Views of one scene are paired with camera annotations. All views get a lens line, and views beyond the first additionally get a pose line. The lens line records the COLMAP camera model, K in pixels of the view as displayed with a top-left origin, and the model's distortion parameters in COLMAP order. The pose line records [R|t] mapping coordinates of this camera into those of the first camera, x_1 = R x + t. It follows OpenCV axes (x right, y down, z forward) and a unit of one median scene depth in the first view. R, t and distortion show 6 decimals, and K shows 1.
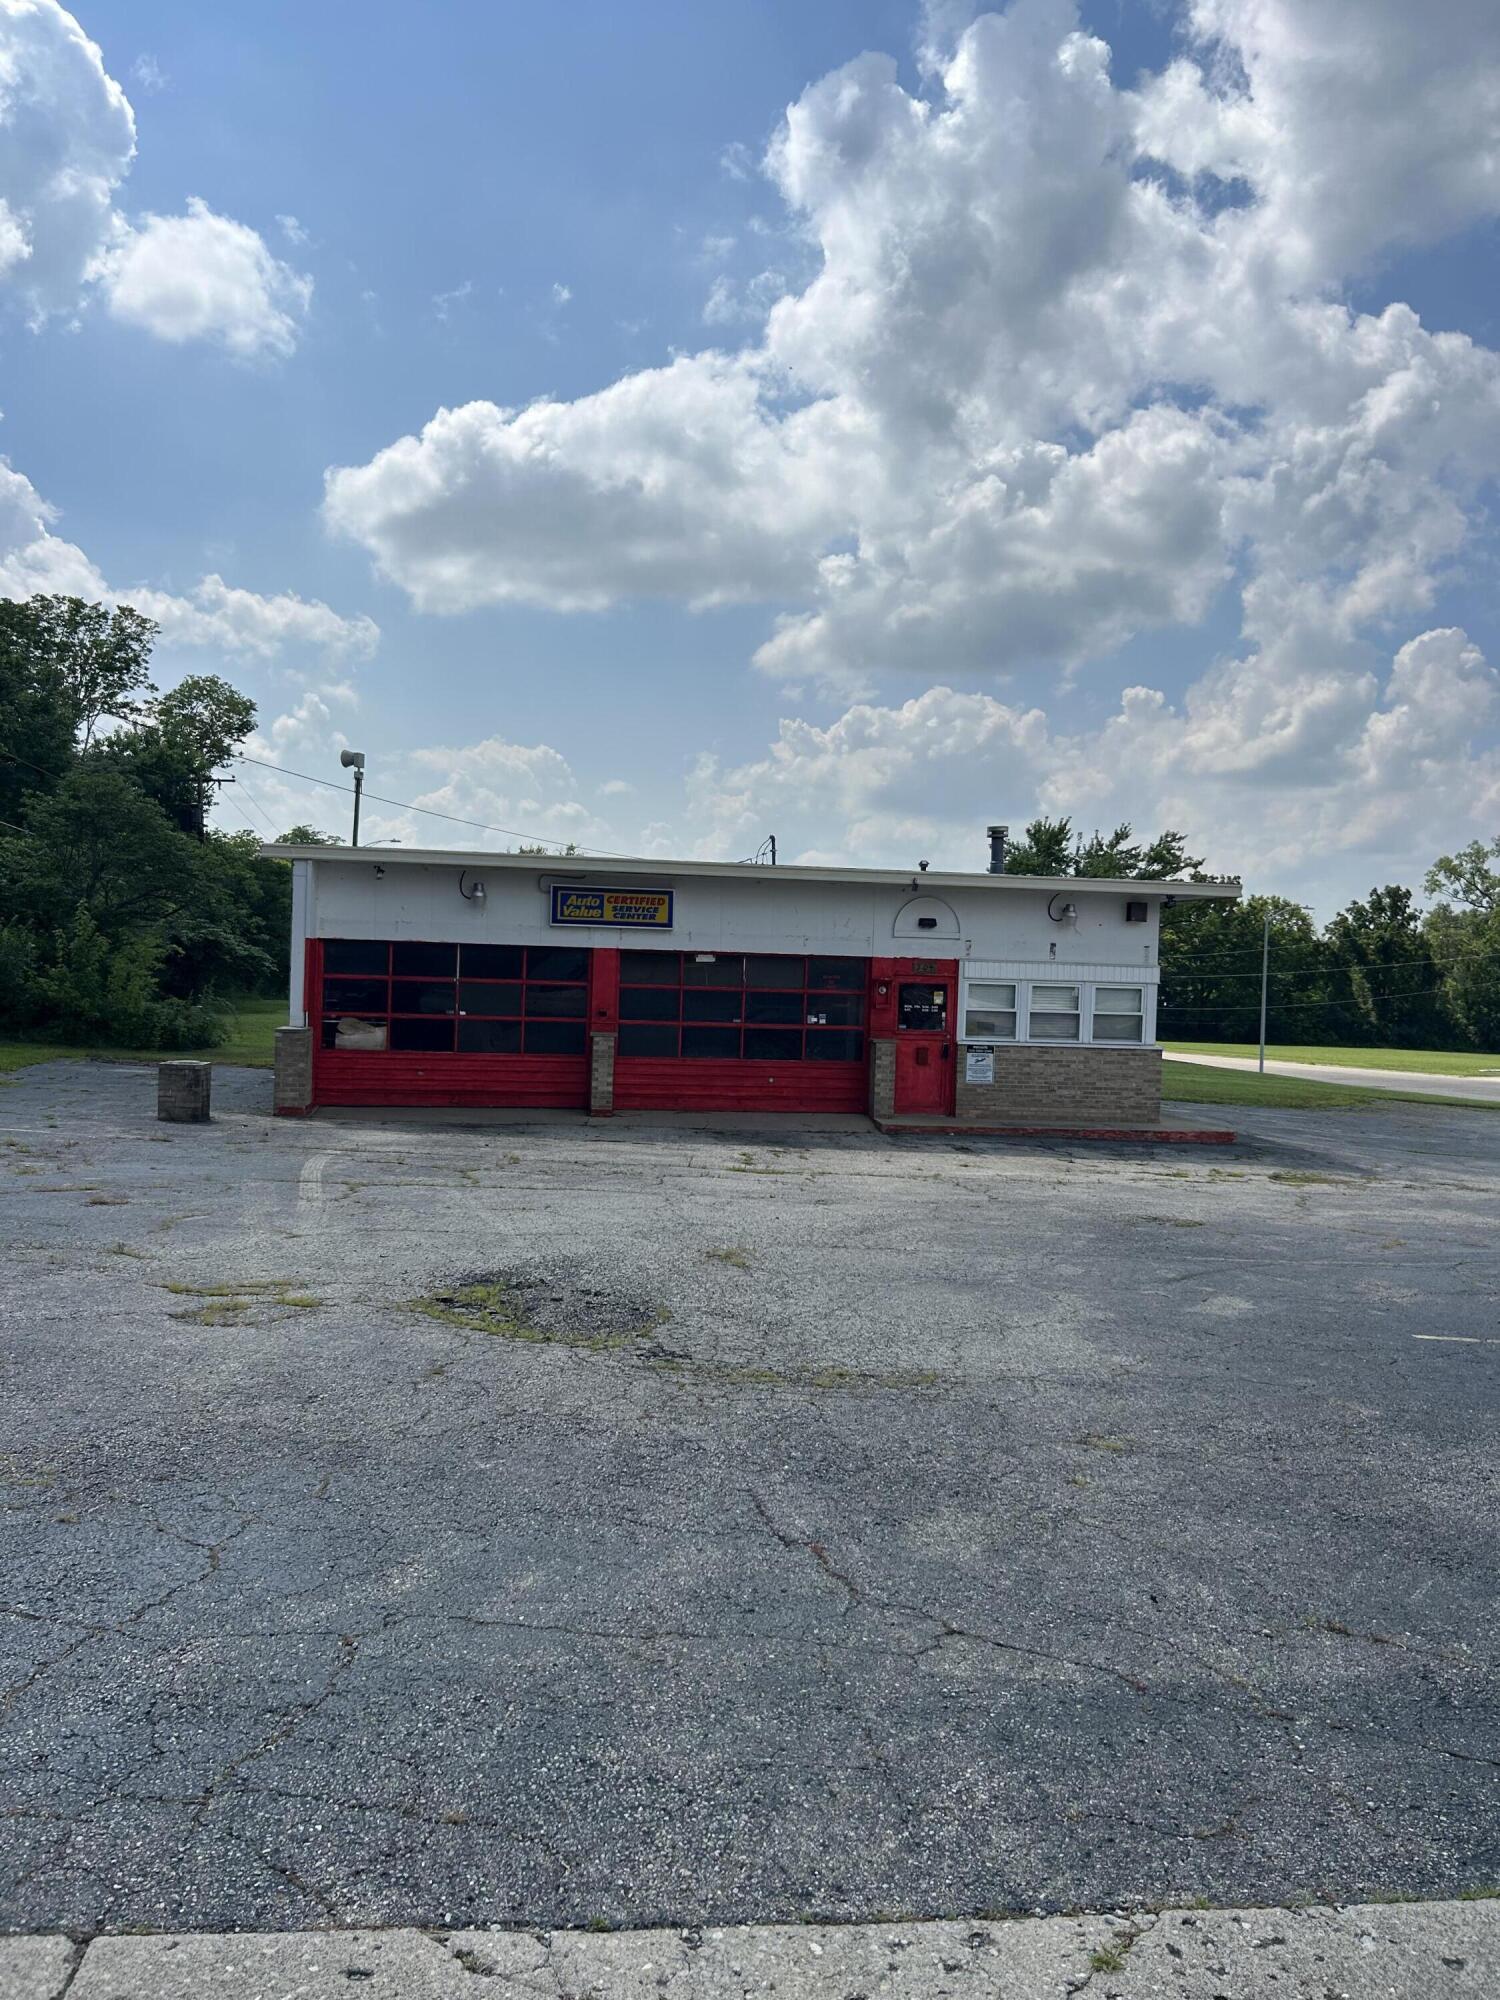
lens RADIAL K [[1523.4, 0, 767.7], [0, 1523.4, 991.9], [0, 0, 1]] dist [0.035247, -0.047504]
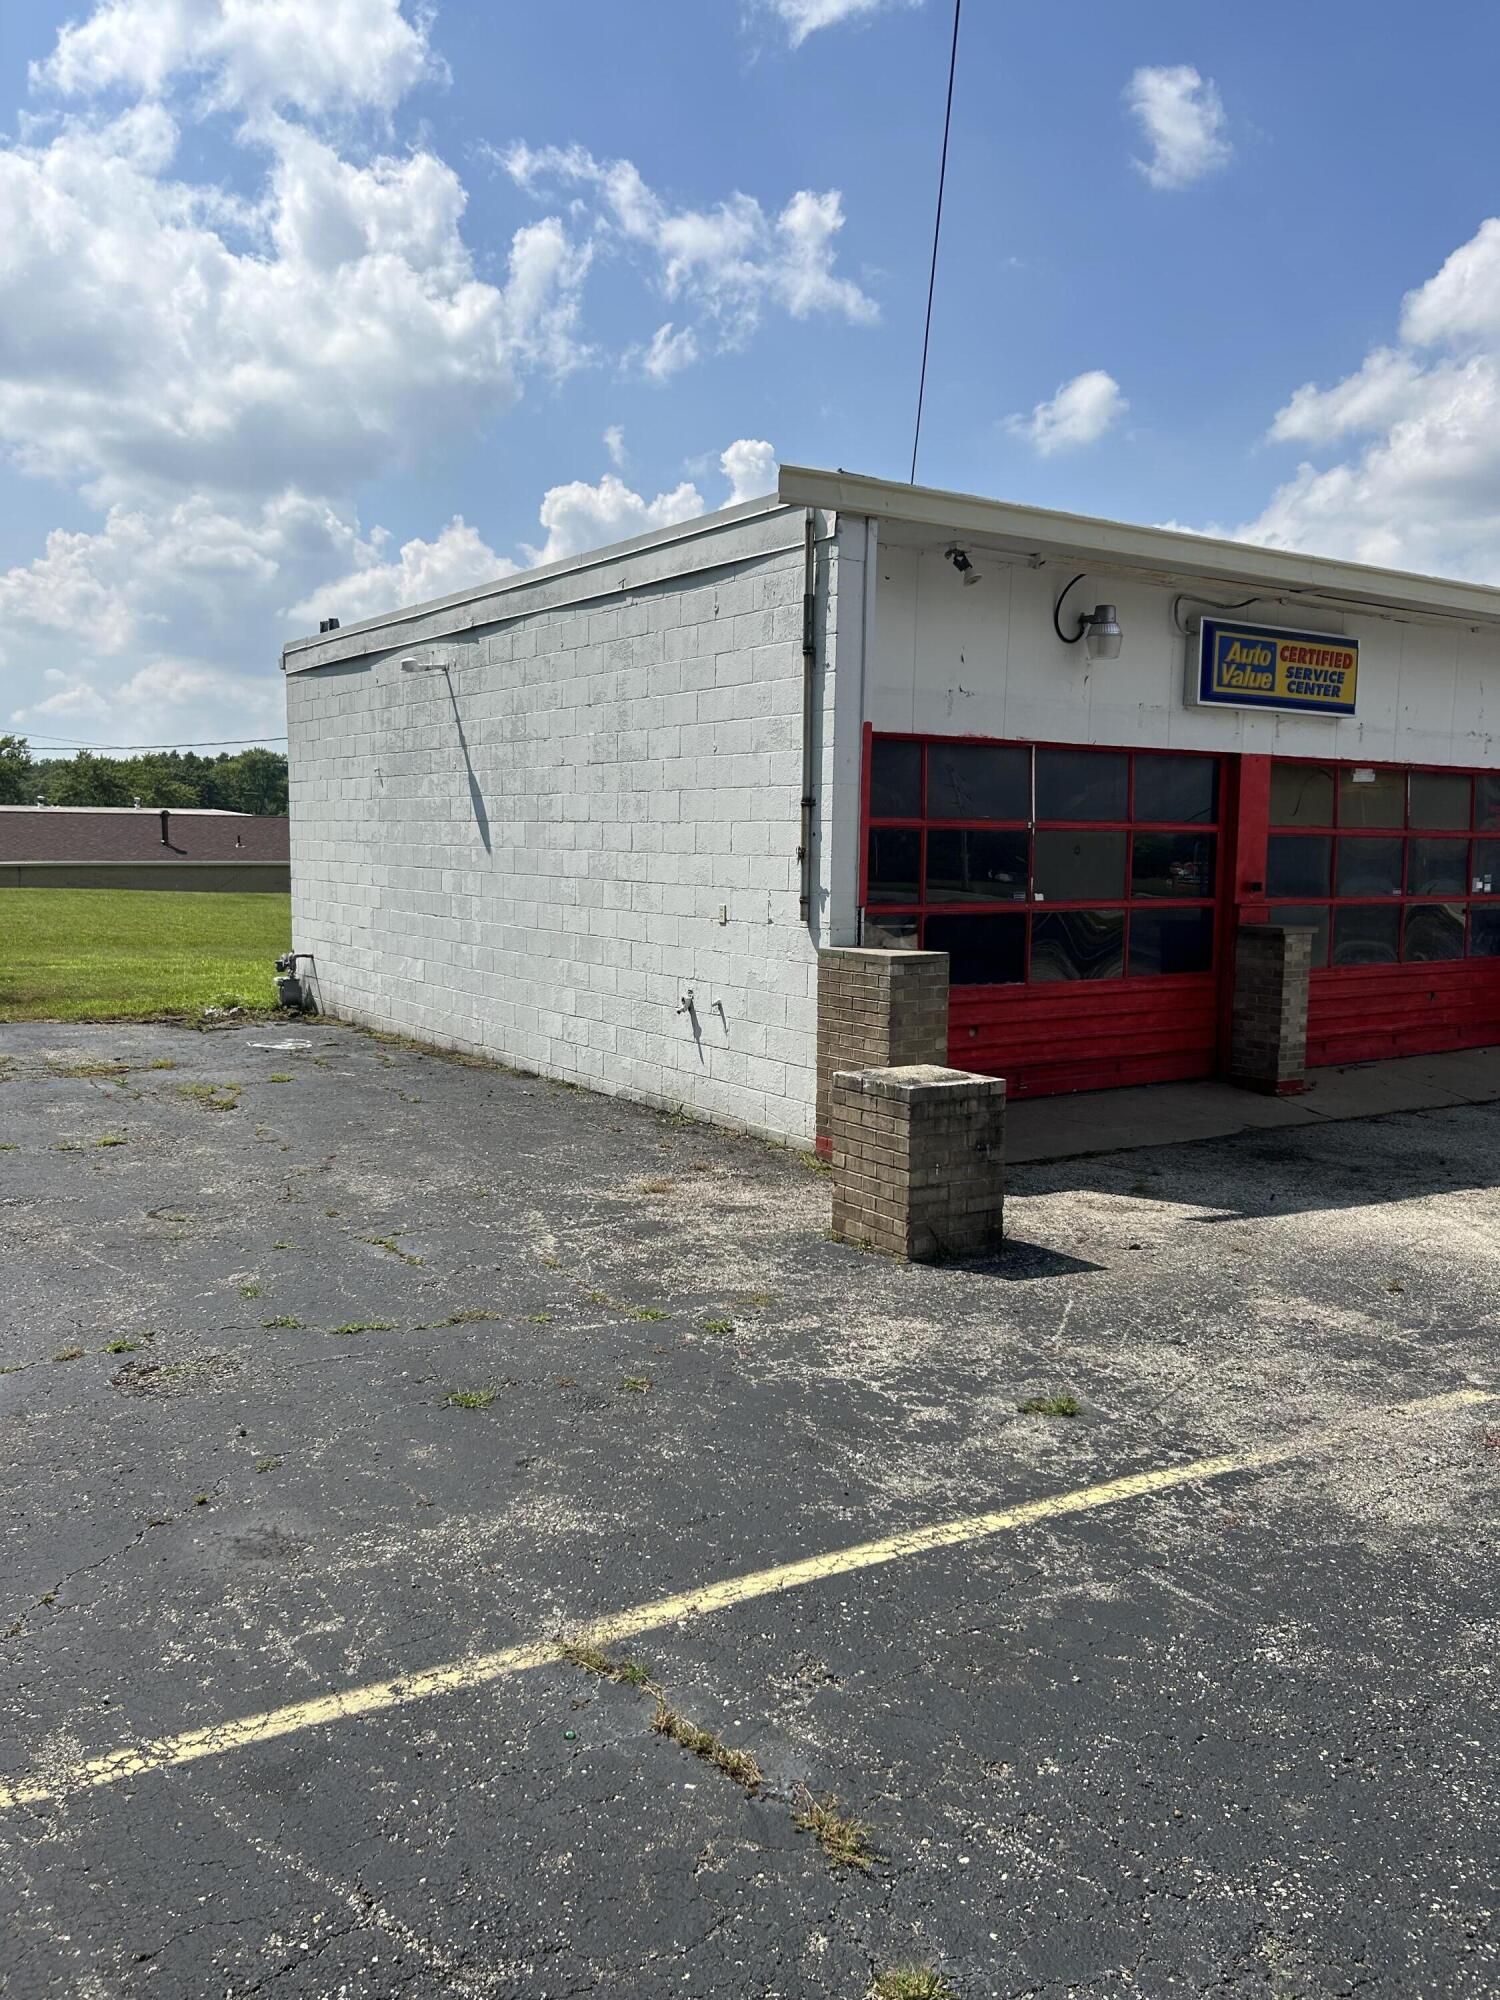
lens RADIAL K [[1523.4, 0, 685.6], [0, 1523.4, 990.1], [0, 0, 1]] dist [0.035247, -0.047504]
pose [[0.907693, -0.063742, 0.414766, -0.477180], [0.025584, 0.994963, 0.096918, -0.005303], [-0.418855, -0.077361, 0.904752, 0.610495]]
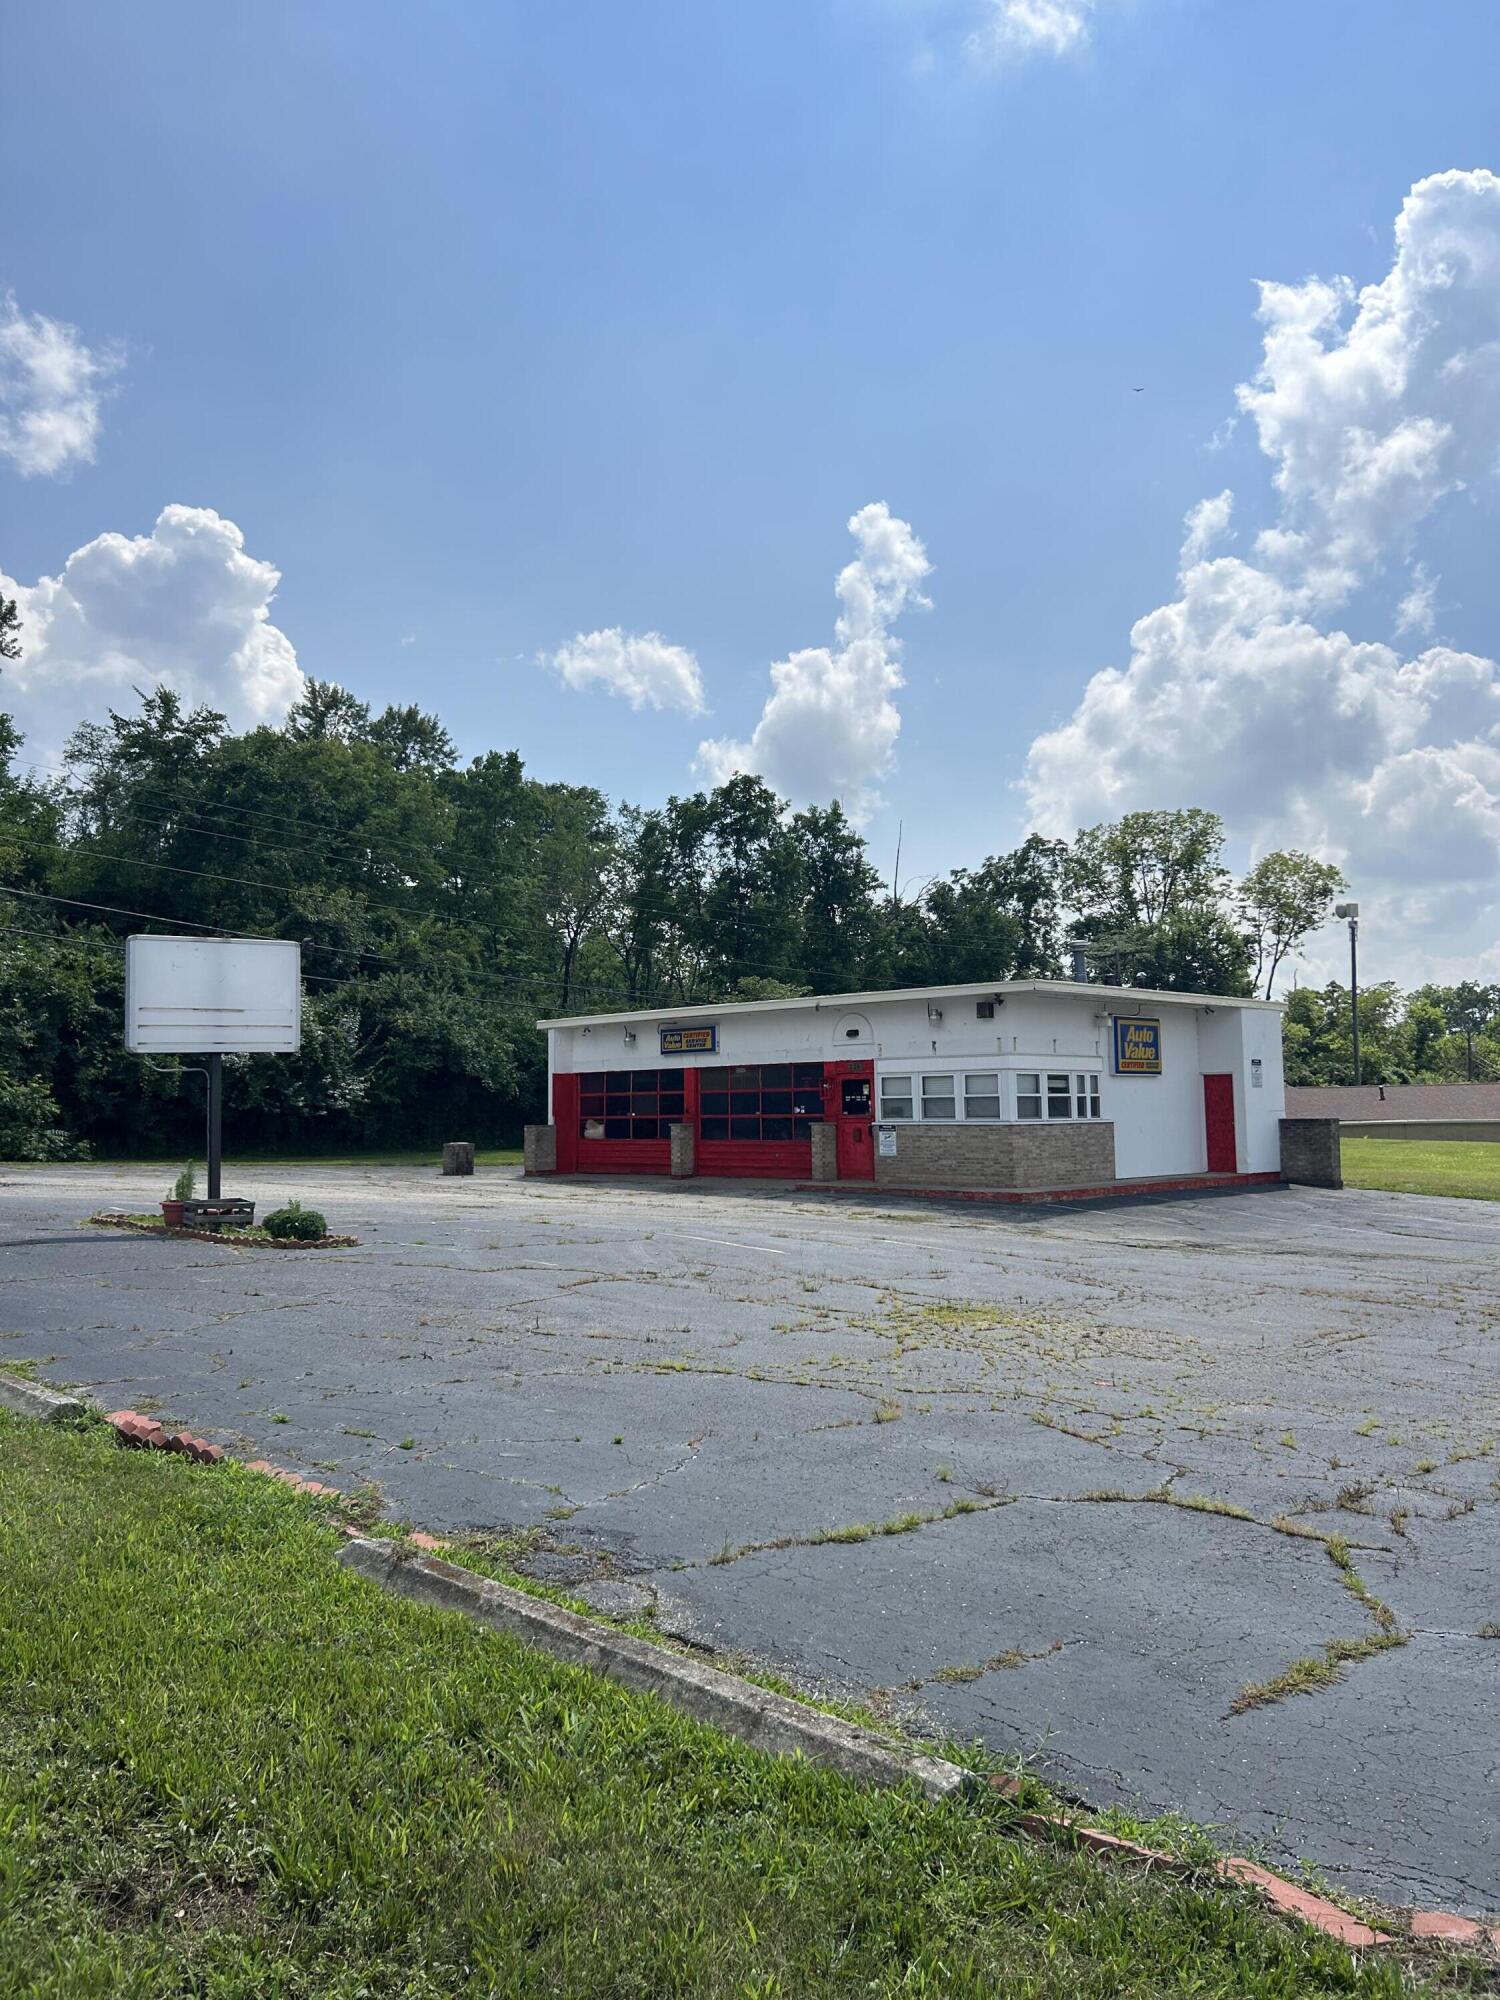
lens RADIAL K [[1523.4, 0, 736.3], [0, 1523.4, 1001.1], [0, 0, 1]] dist [0.035247, -0.047504]
pose [[0.597078, -0.097745, -0.796206, 1.103286], [0.017243, 0.993883, -0.109082, 0.069429], [0.801998, 0.051401, 0.595111, 0.135978]]
